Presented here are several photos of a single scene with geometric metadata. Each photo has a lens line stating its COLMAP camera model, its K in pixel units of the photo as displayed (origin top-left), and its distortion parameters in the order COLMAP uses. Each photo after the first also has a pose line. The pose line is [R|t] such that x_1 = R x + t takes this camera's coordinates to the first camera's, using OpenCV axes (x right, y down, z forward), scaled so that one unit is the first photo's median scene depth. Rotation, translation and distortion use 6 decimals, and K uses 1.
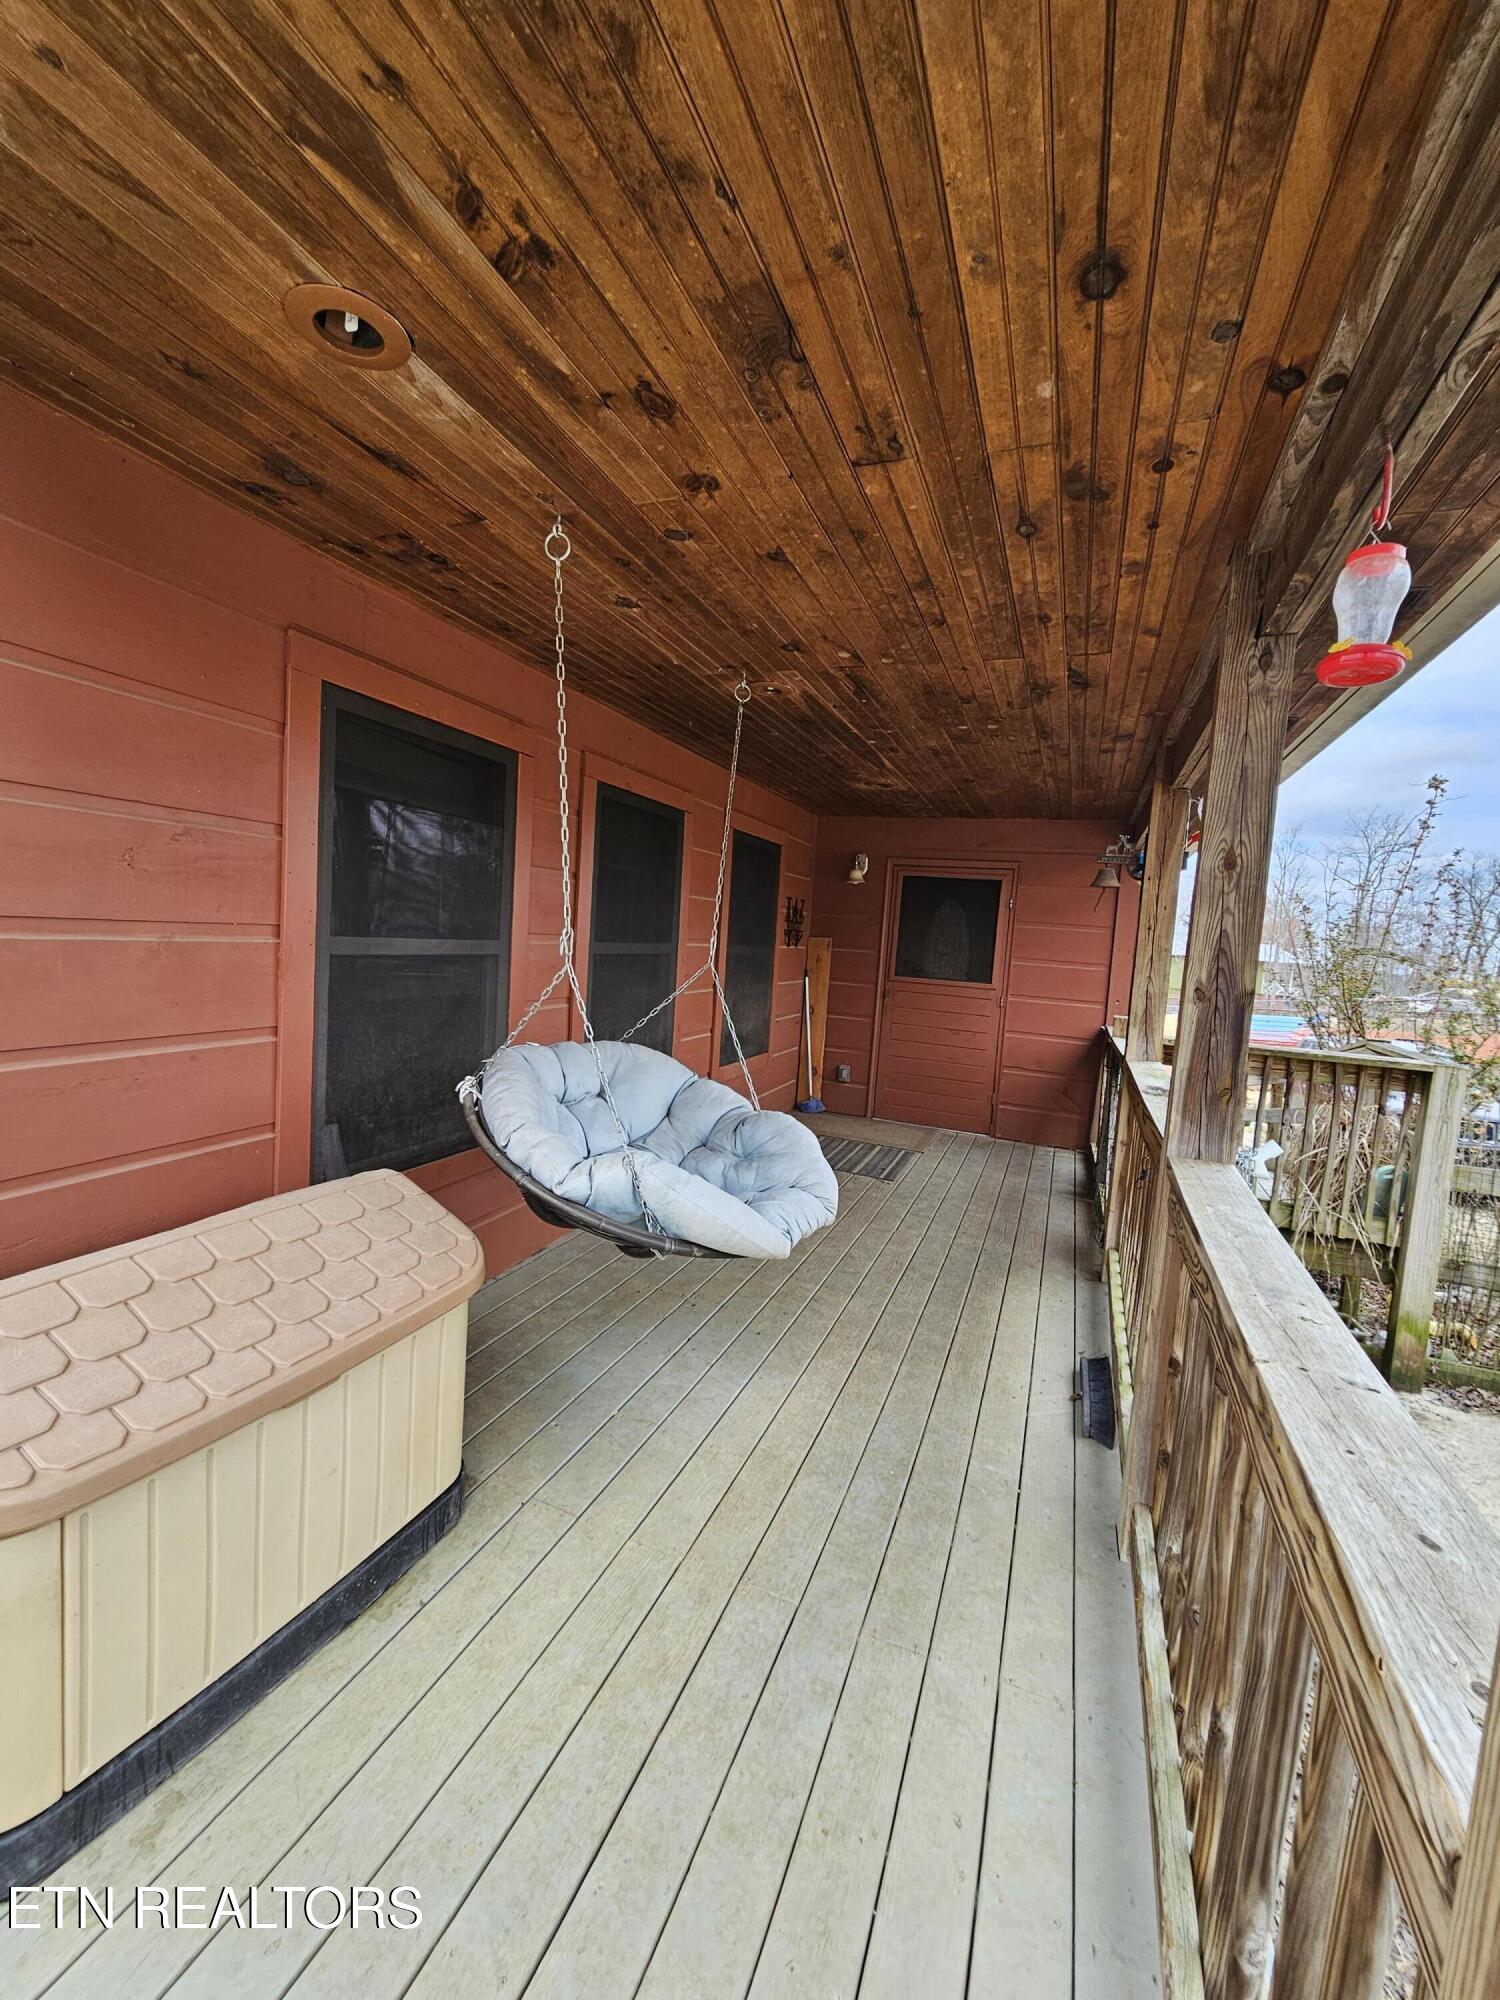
lens RADIAL K [[821.9, 0, 740.8], [0, 821.9, 1000.6], [0, 0, 1]] dist [-0.004851, 0.001430]
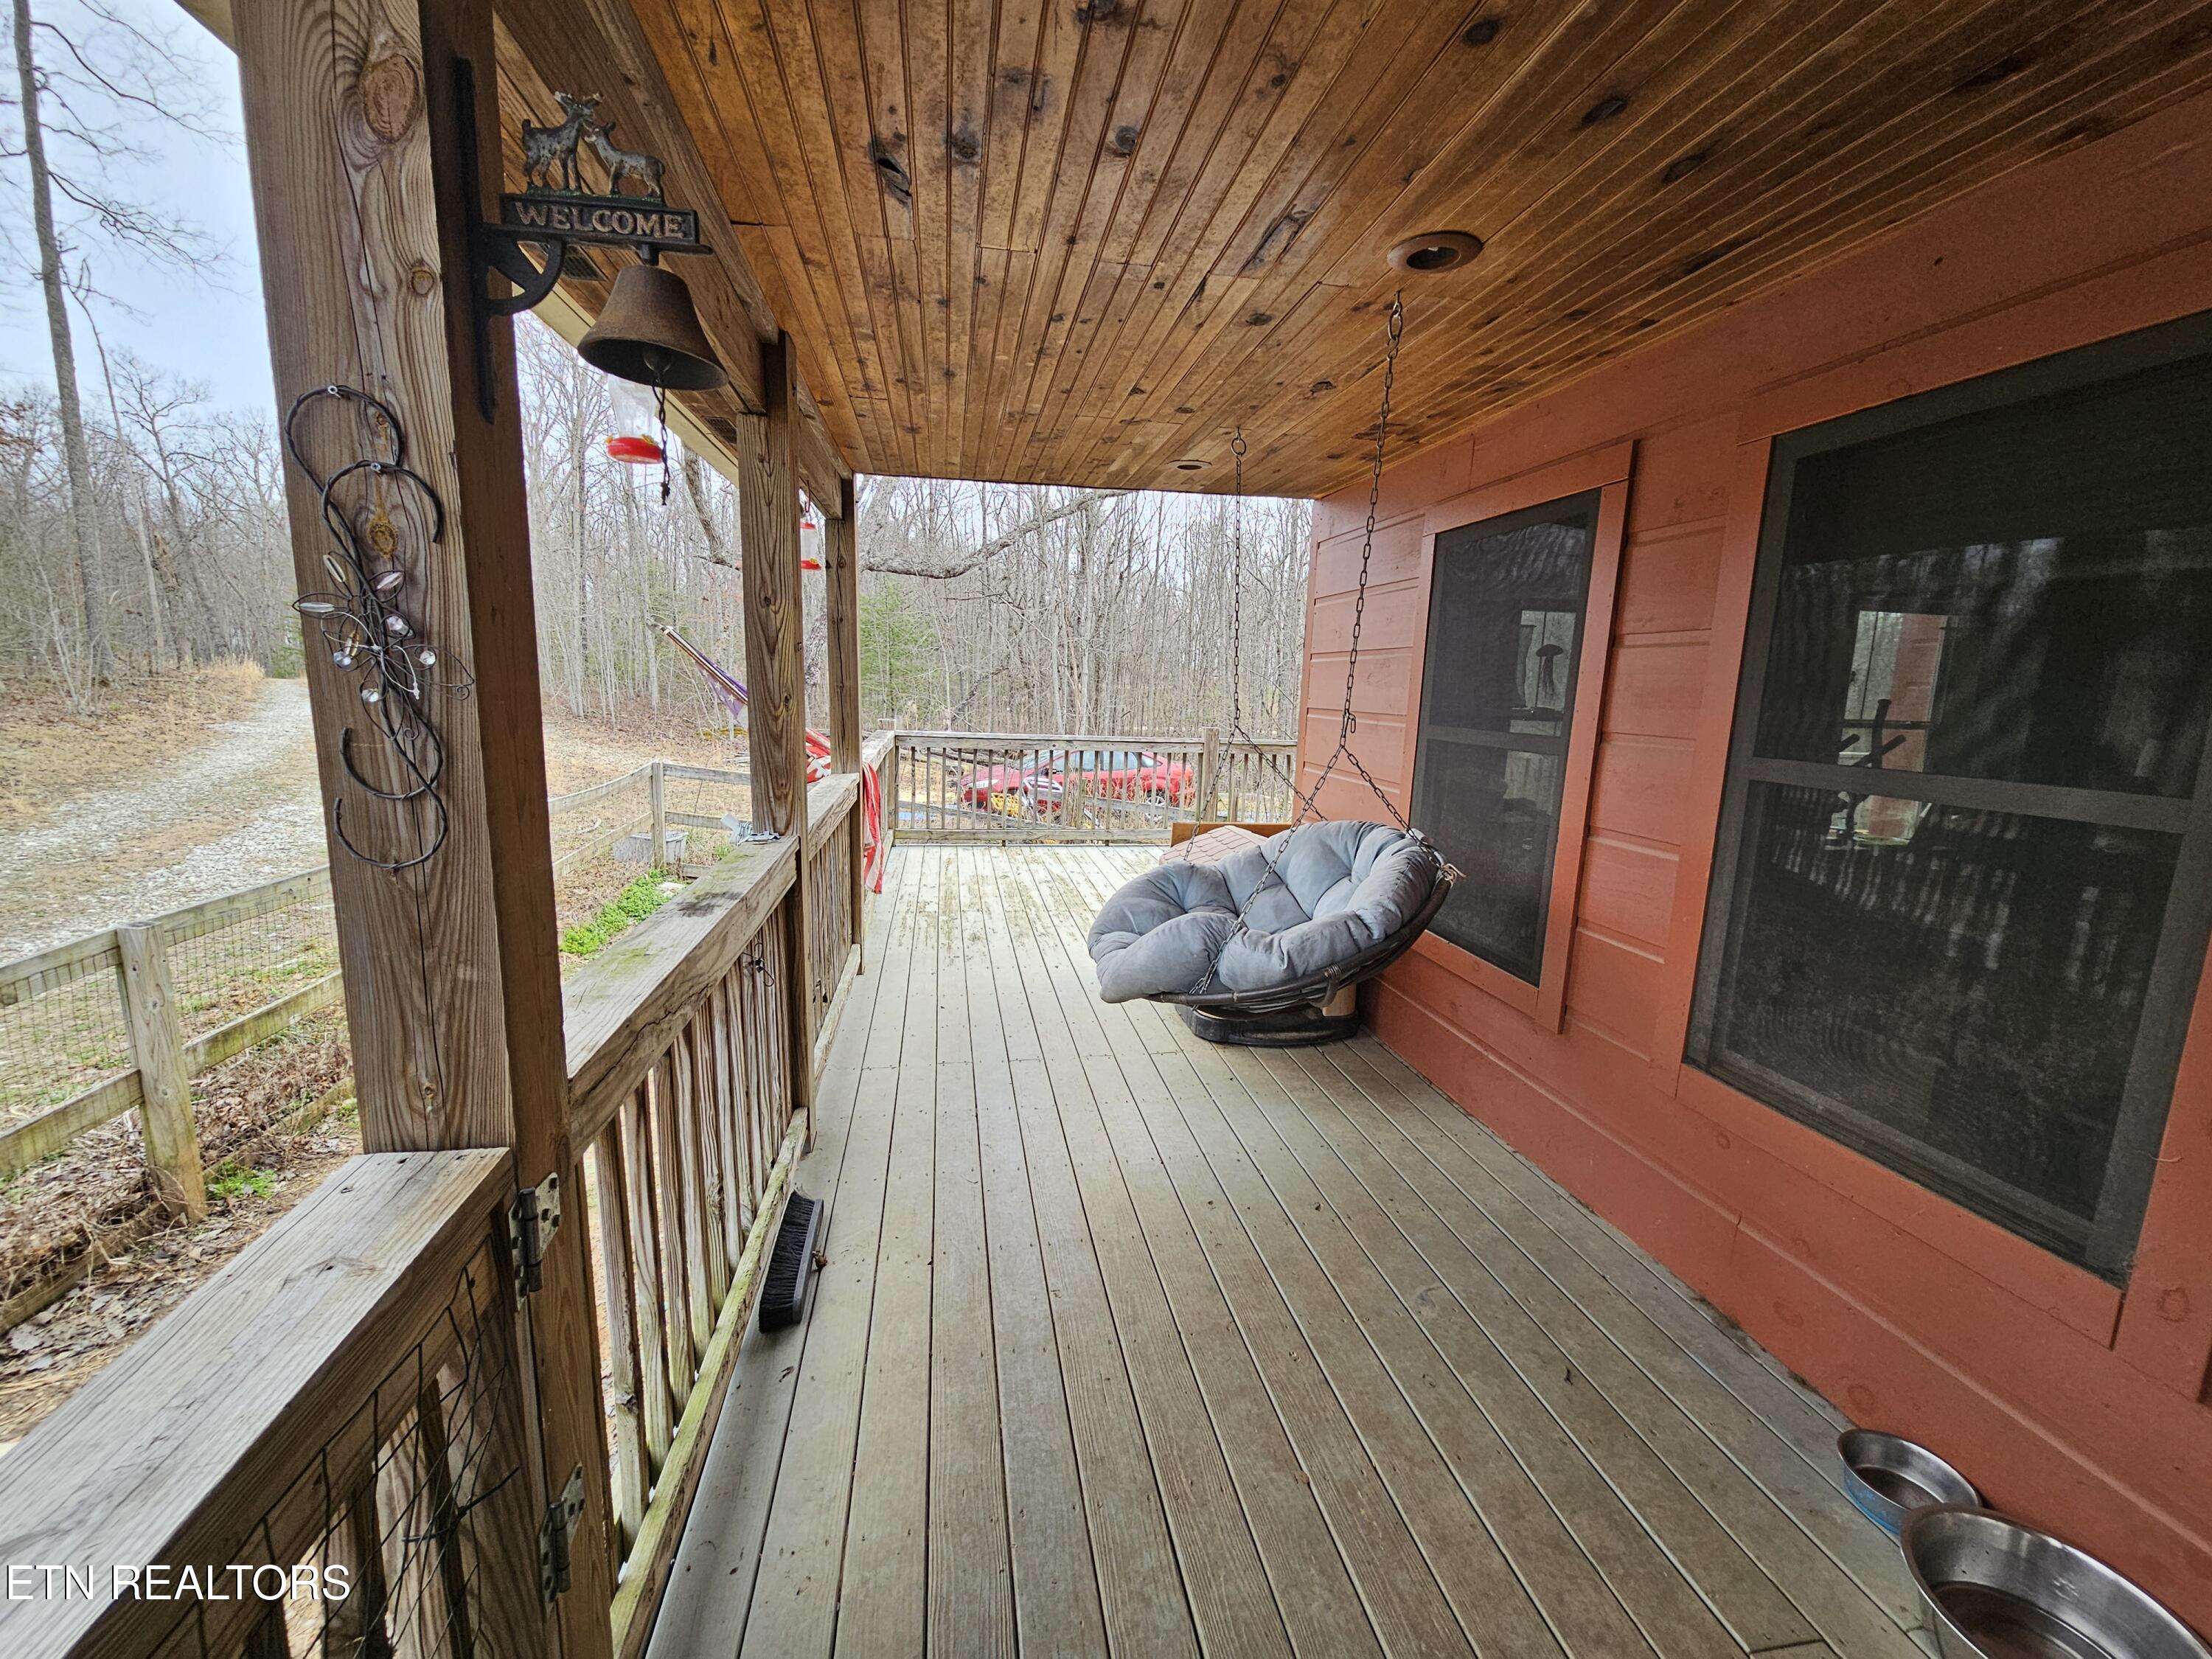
lens RADIAL K [[909.0, 0, 1097.9], [0, 909.0, 836.9], [0, 0, 1]] dist [-0.004851, 0.001430]
pose [[-0.849298, -0.002814, -0.527907, 0.829421], [-0.131008, 0.969828, 0.205596, -0.152207], [0.511401, 0.243772, -0.824042, 2.269677]]
